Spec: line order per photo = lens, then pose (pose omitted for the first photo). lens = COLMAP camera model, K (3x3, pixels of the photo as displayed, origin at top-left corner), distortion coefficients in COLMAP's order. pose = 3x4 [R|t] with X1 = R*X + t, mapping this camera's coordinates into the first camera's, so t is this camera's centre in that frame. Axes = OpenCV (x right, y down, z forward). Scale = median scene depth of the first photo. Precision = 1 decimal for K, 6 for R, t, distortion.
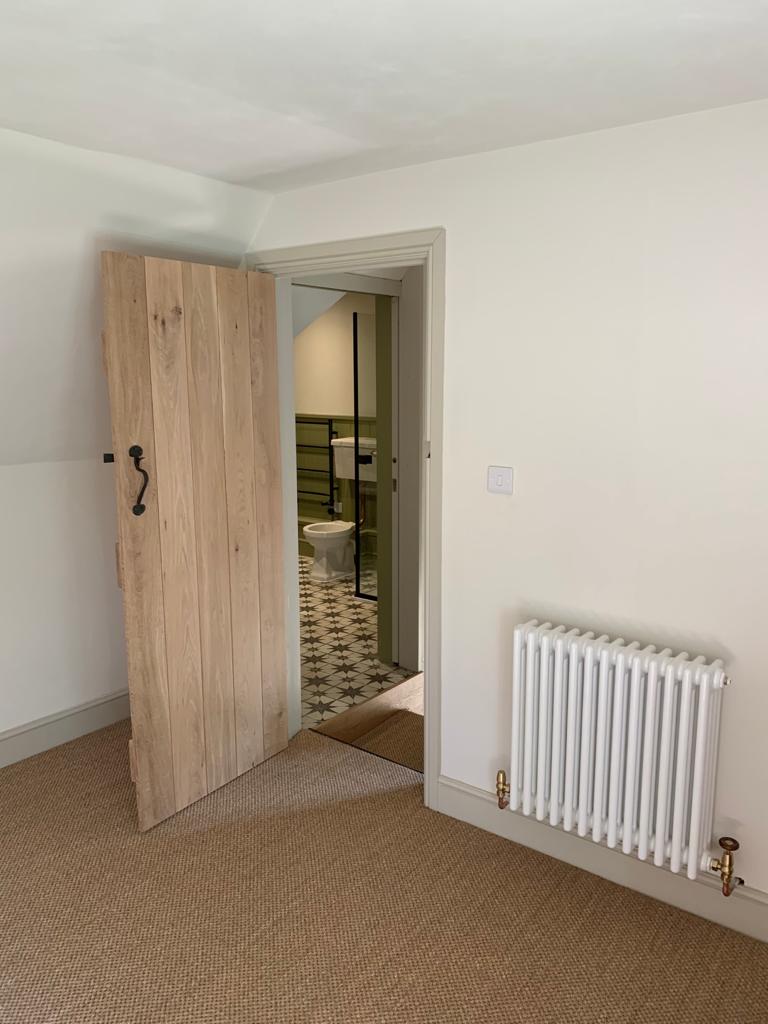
lens RADIAL K [[780.5, 0, 384.6], [0, 780.5, 510.1], [0, 0, 1]] dist [0.027574, -0.050524]
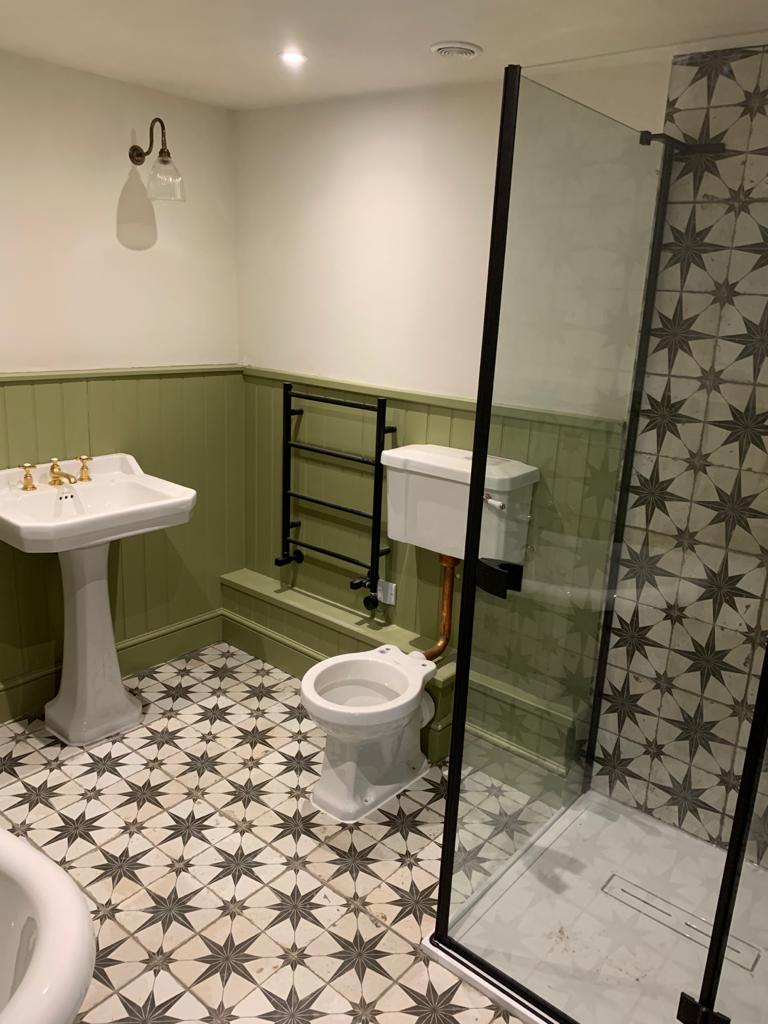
lens RADIAL K [[780.5, 0, 390.3], [0, 780.5, 505.5], [0, 0, 1]] dist [0.027574, -0.050524]
pose [[0.997901, 0.060501, -0.023101, -0.051525], [-0.058477, 0.995075, 0.080036, -0.092524], [0.027830, -0.078518, 0.996524, 0.569719]]
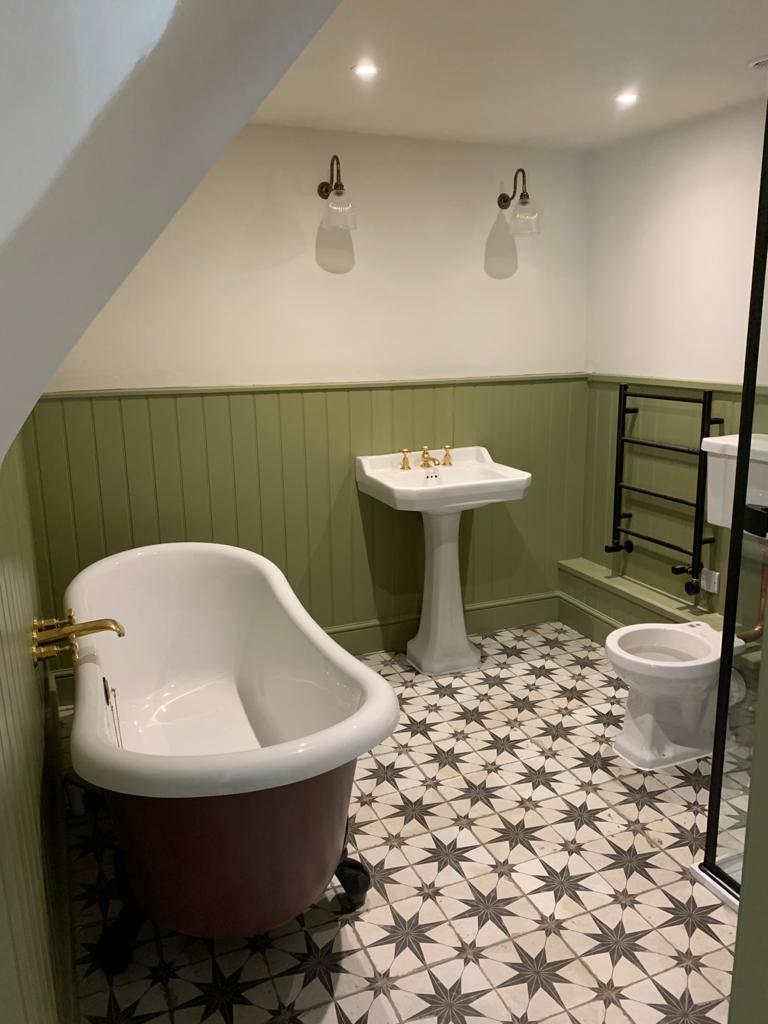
lens RADIAL K [[780.5, 0, 389.3], [0, 780.5, 510.8], [0, 0, 1]] dist [0.027574, -0.050524]
pose [[0.865538, 0.097108, -0.491340, 0.000611], [-0.075626, 0.995115, 0.063452, -0.062171], [0.495101, -0.017762, 0.868654, 0.511891]]
